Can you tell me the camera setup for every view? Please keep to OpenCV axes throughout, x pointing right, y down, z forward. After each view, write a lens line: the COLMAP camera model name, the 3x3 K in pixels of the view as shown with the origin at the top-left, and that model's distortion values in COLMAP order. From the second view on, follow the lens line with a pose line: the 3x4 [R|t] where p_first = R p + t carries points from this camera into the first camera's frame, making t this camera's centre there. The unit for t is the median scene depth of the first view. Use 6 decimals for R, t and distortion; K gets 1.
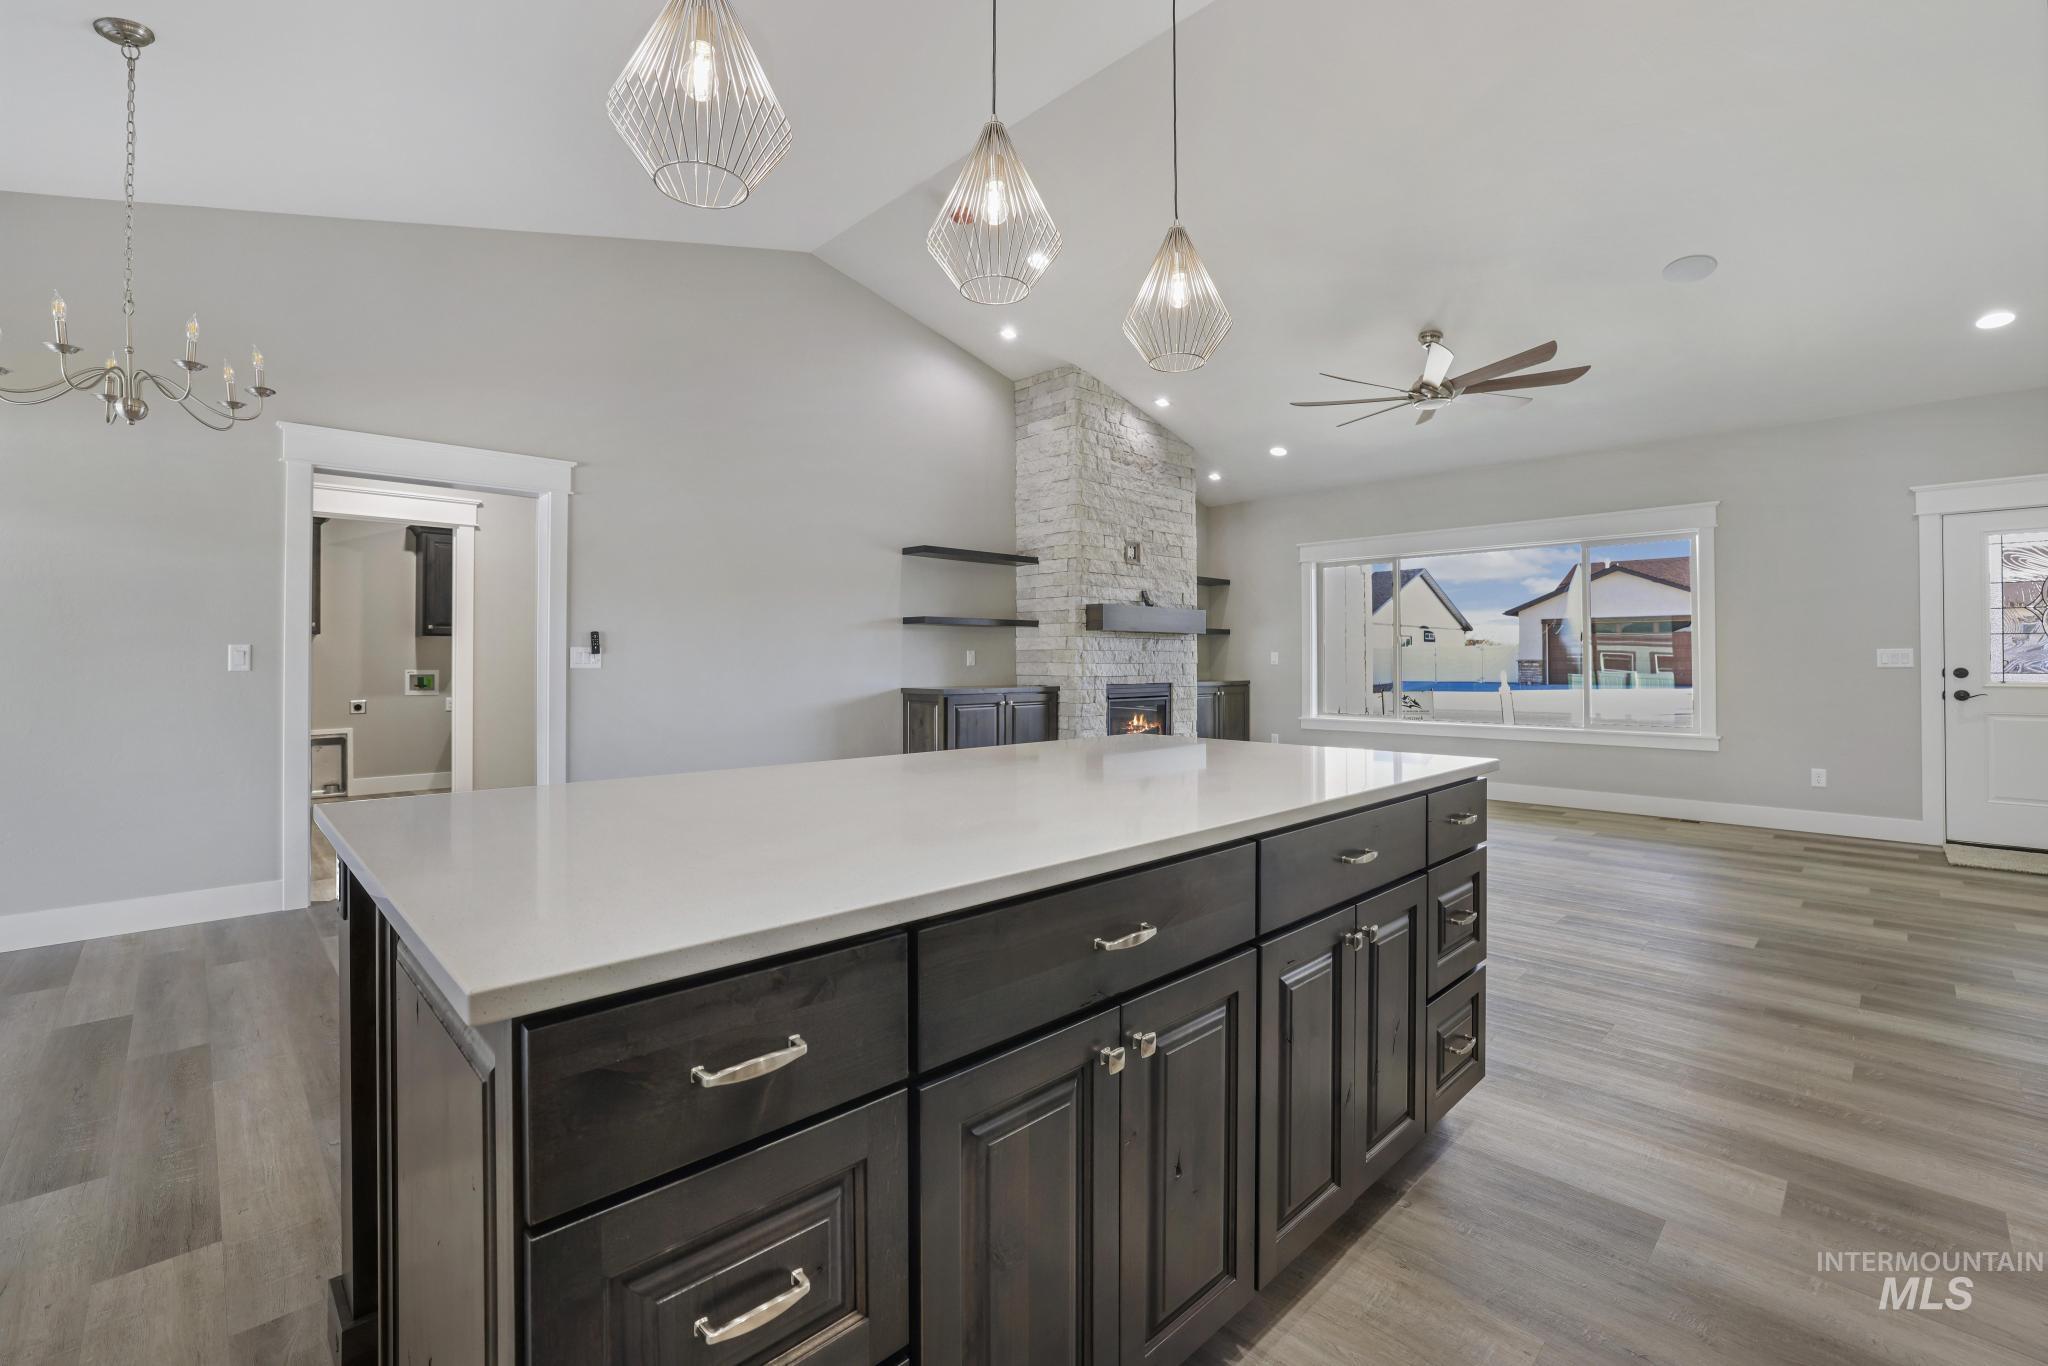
lens RADIAL K [[912.0, 0, 990.5], [0, 912.0, 648.0], [0, 0, 1]] dist [-0.039684, 0.011808]
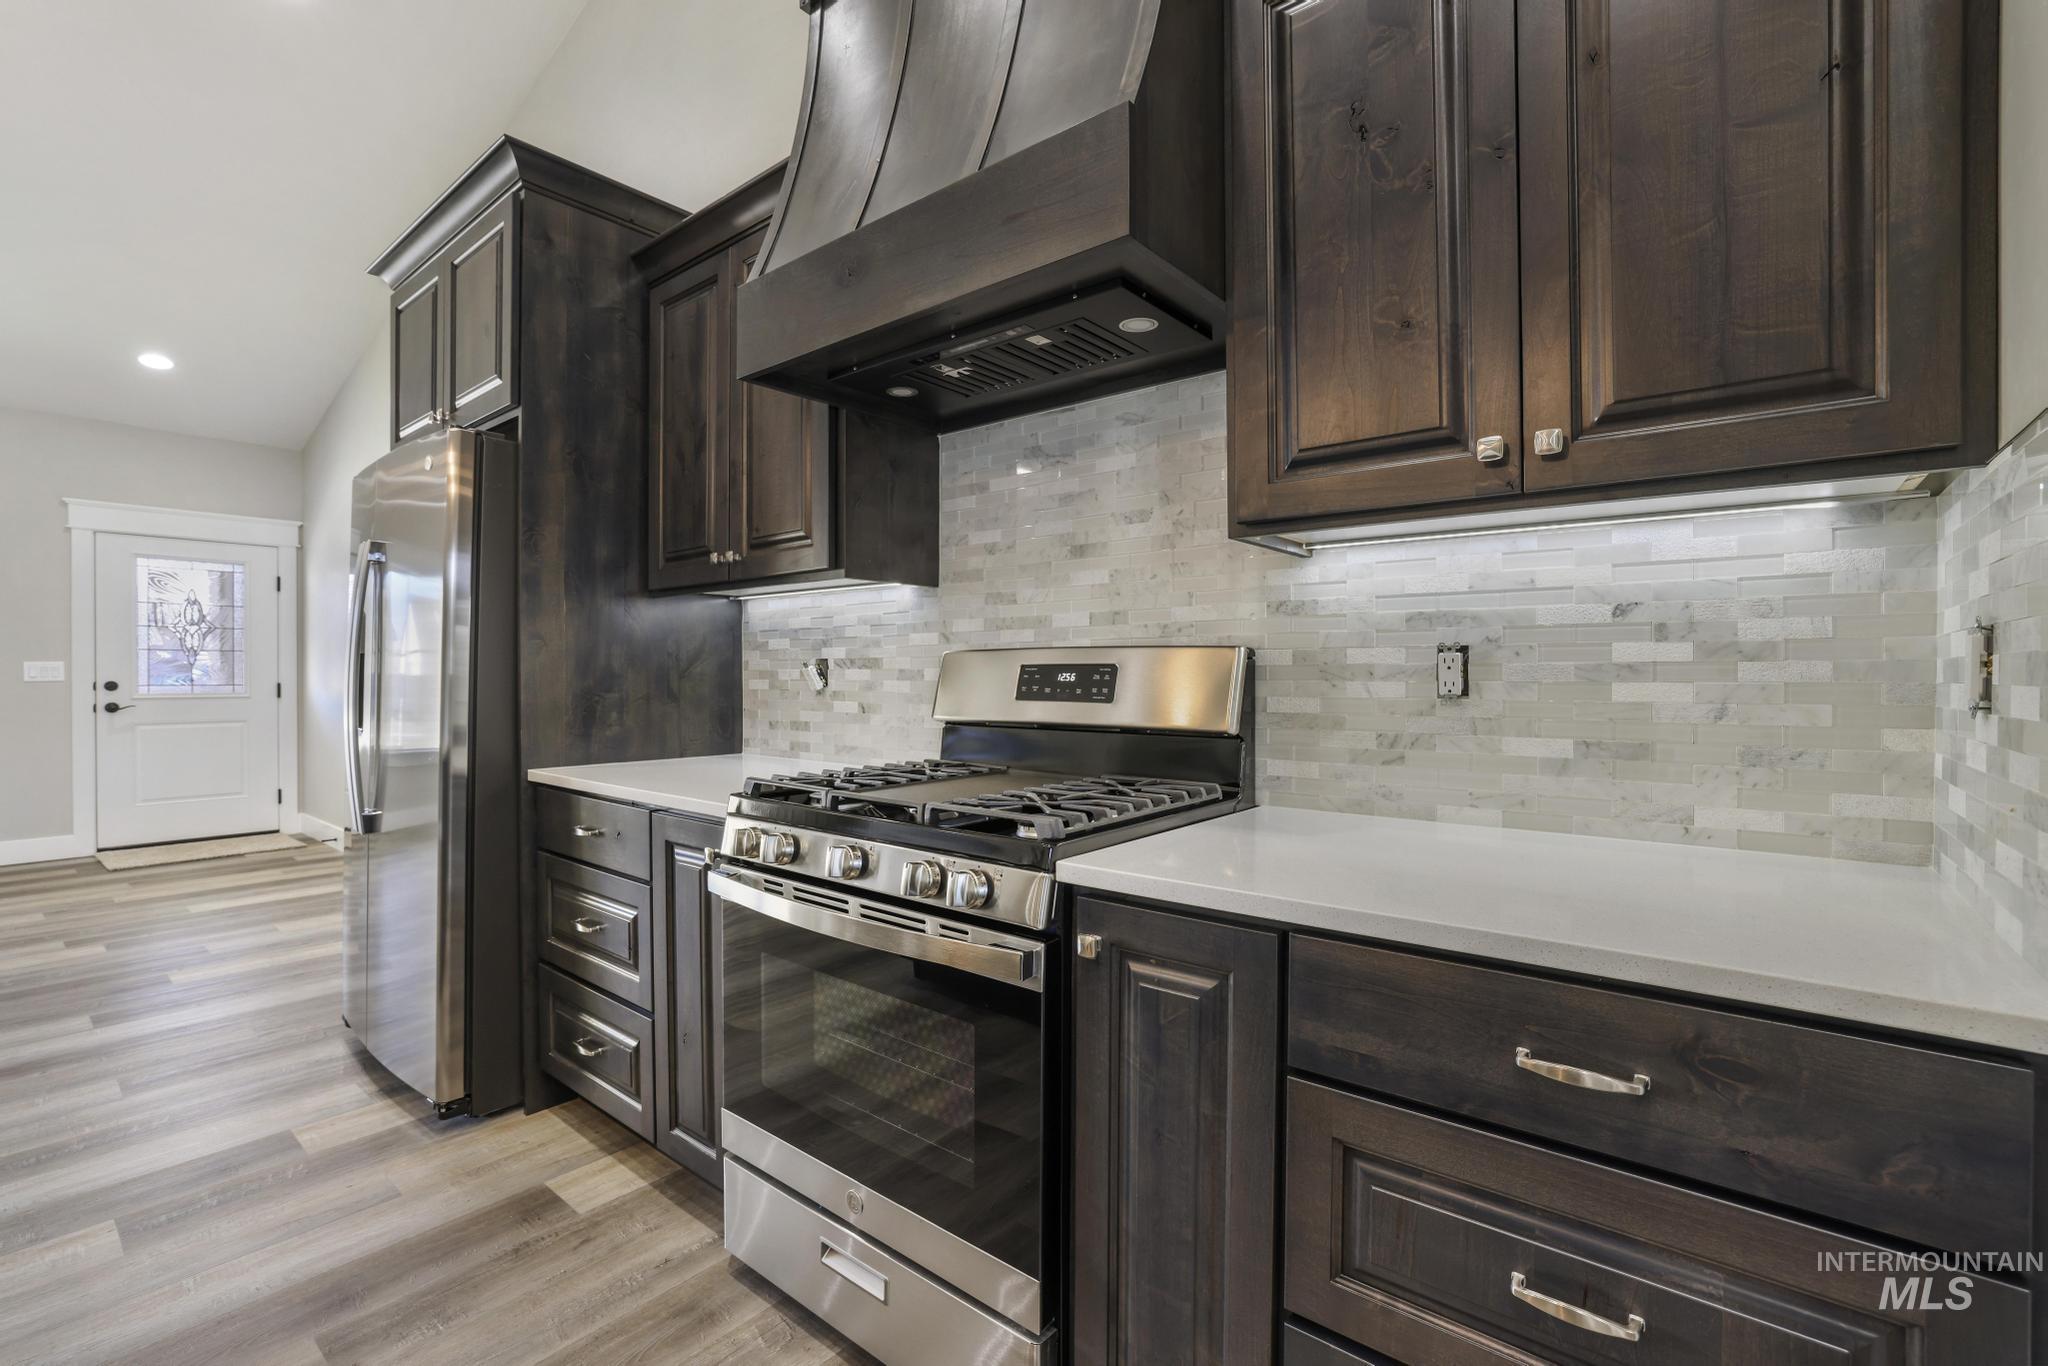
lens RADIAL K [[912.0, 0, 1018.5], [0, 912.0, 675.2], [0, 0, 1]] dist [-0.039684, 0.011808]
pose [[-0.109399, -0.003739, 0.993991, -0.039414], [-0.013178, 0.999911, 0.002311, -0.000692], [-0.993911, -0.012846, -0.109439, 0.034763]]
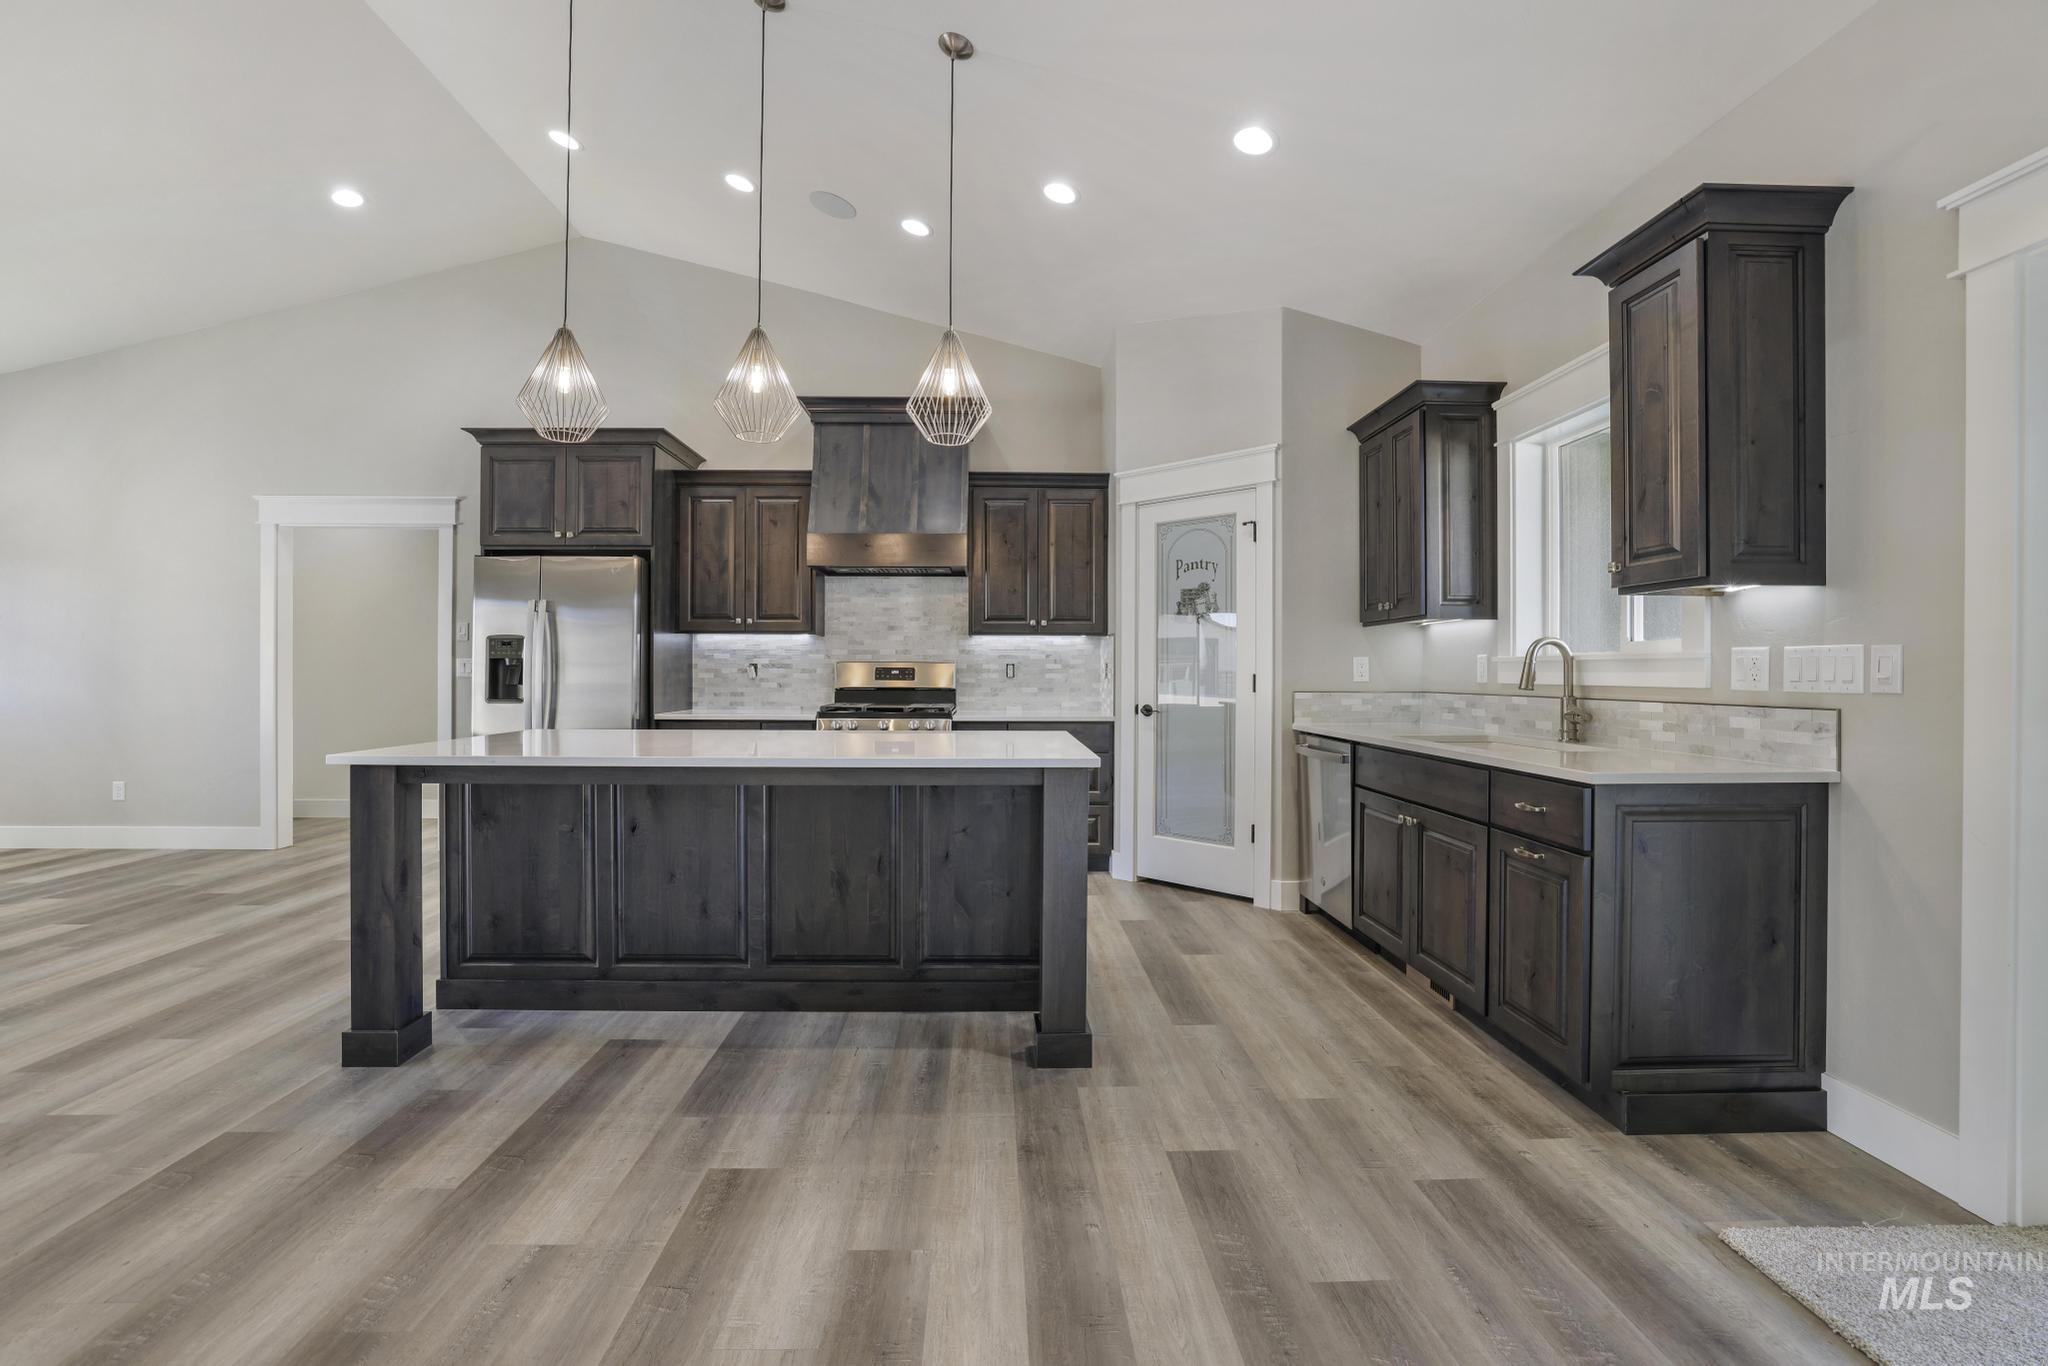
lens RADIAL K [[912.0, 0, 1014.4], [0, 912.0, 676.3], [0, 0, 1]] dist [-0.039684, 0.011808]
pose [[-0.719404, -0.005824, 0.694567, -0.419284], [-0.014765, 0.999867, -0.006909, 0.008494], [-0.694434, -0.015226, -0.719395, 0.507094]]
